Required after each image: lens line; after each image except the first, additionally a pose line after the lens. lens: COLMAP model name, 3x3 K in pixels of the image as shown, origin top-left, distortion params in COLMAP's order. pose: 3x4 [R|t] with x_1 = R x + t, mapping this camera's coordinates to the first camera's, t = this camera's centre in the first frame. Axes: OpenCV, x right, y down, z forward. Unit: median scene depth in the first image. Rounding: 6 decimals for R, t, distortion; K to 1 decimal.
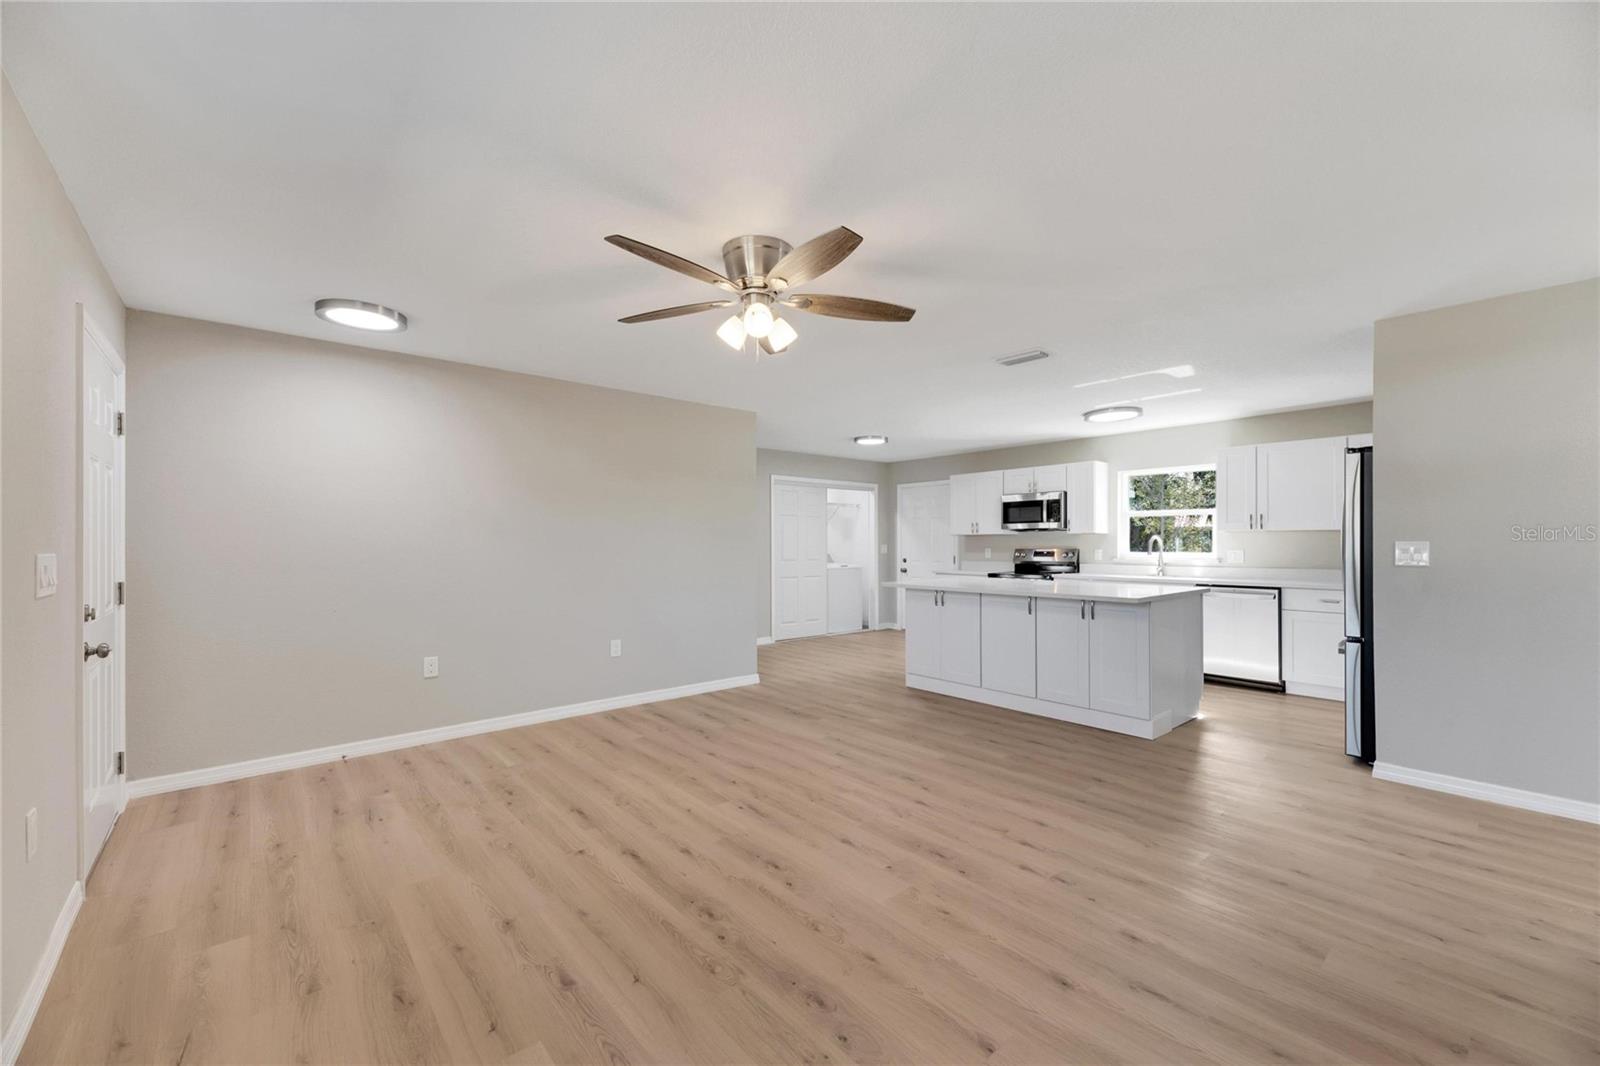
lens RADIAL K [[644.5, 0, 802.3], [0, 644.5, 538.9], [0, 0, 1]] dist [0.012426, -0.002445]
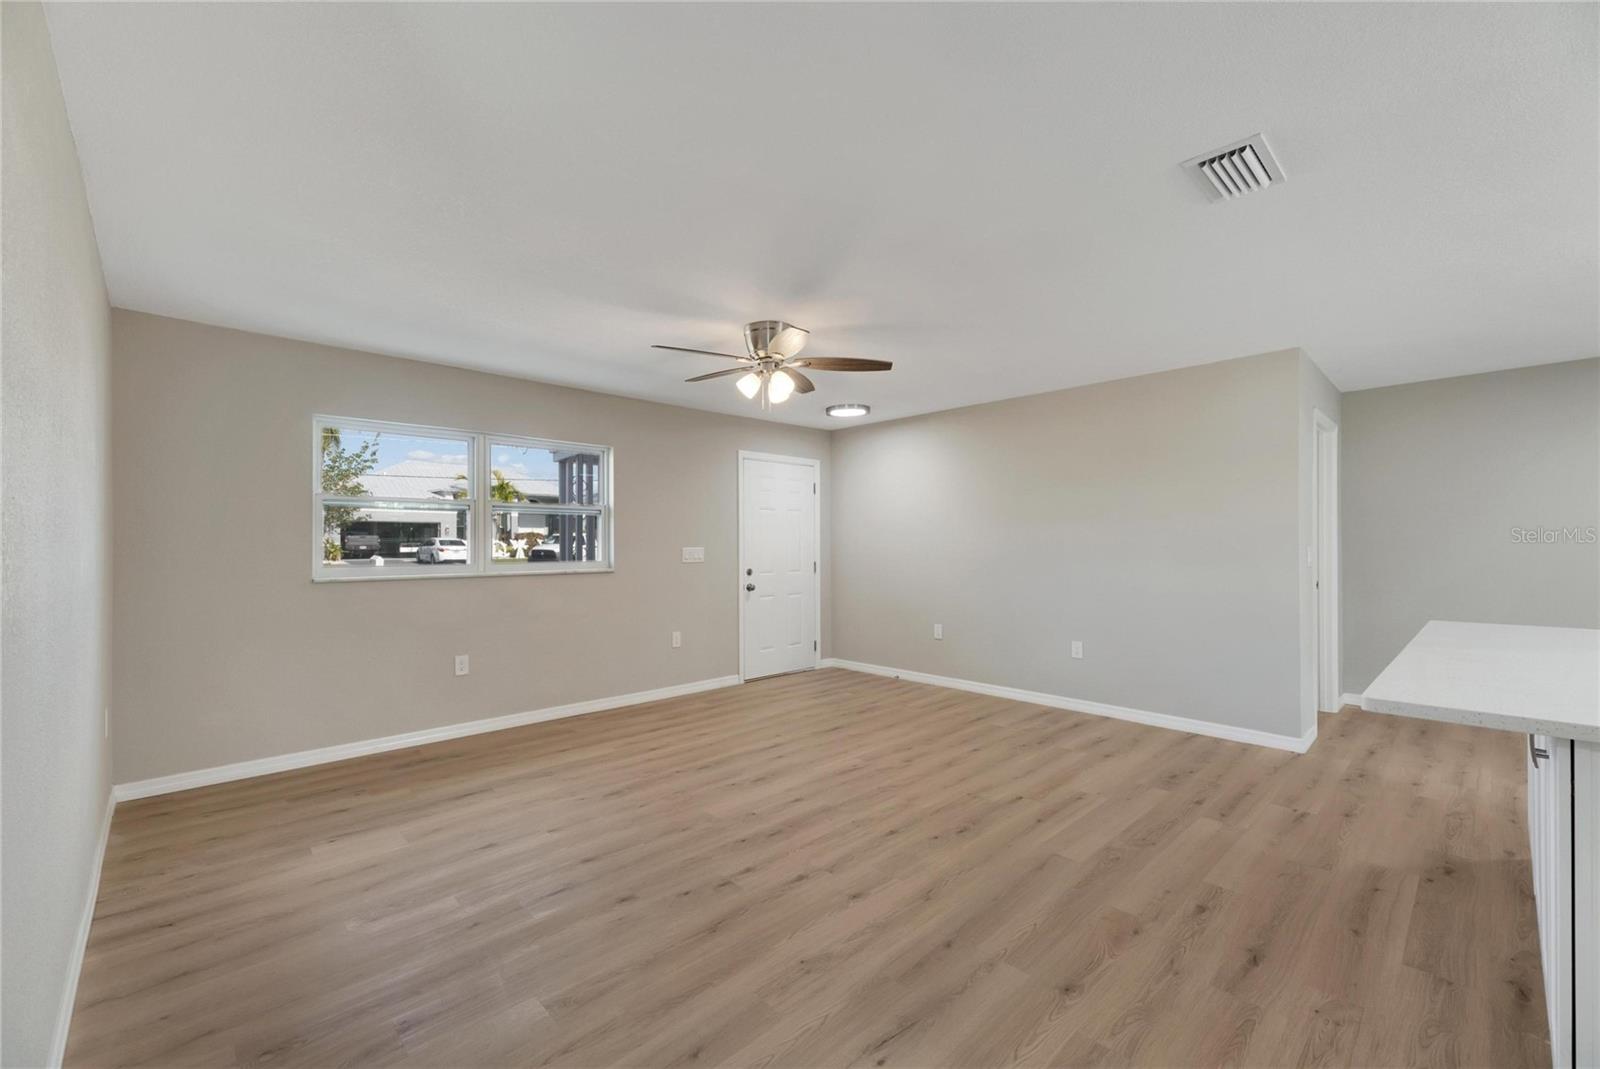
lens RADIAL K [[644.5, 0, 794.8], [0, 644.5, 548.6], [0, 0, 1]] dist [0.012426, -0.002445]
pose [[0.039462, 0.007654, -0.999192, 0.620731], [0.008789, 0.999929, 0.008007, 0.002046], [0.999182, -0.009097, 0.039392, 0.480374]]
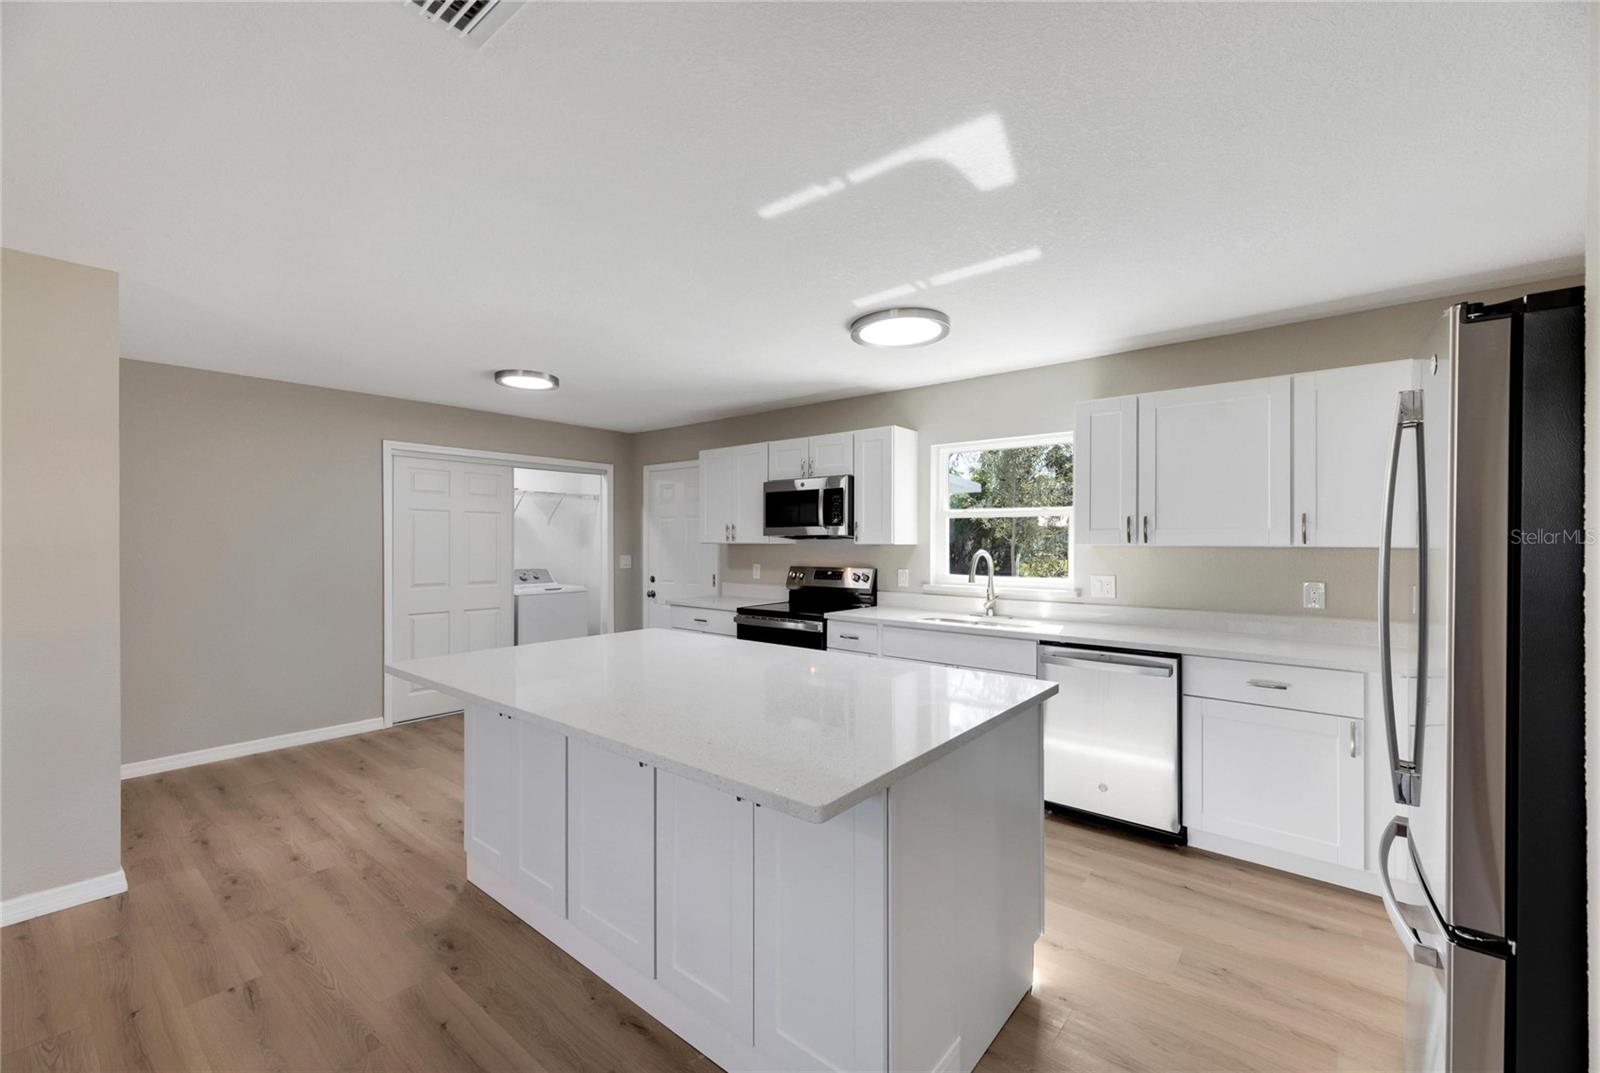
lens RADIAL K [[644.5, 0, 804.6], [0, 644.5, 544.4], [0, 0, 1]] dist [0.012426, -0.002445]
pose [[0.985165, -0.000512, 0.171610, 0.332957], [-0.002006, 0.999893, 0.014501, -0.022202], [-0.171599, -0.014630, 0.985058, 0.517333]]
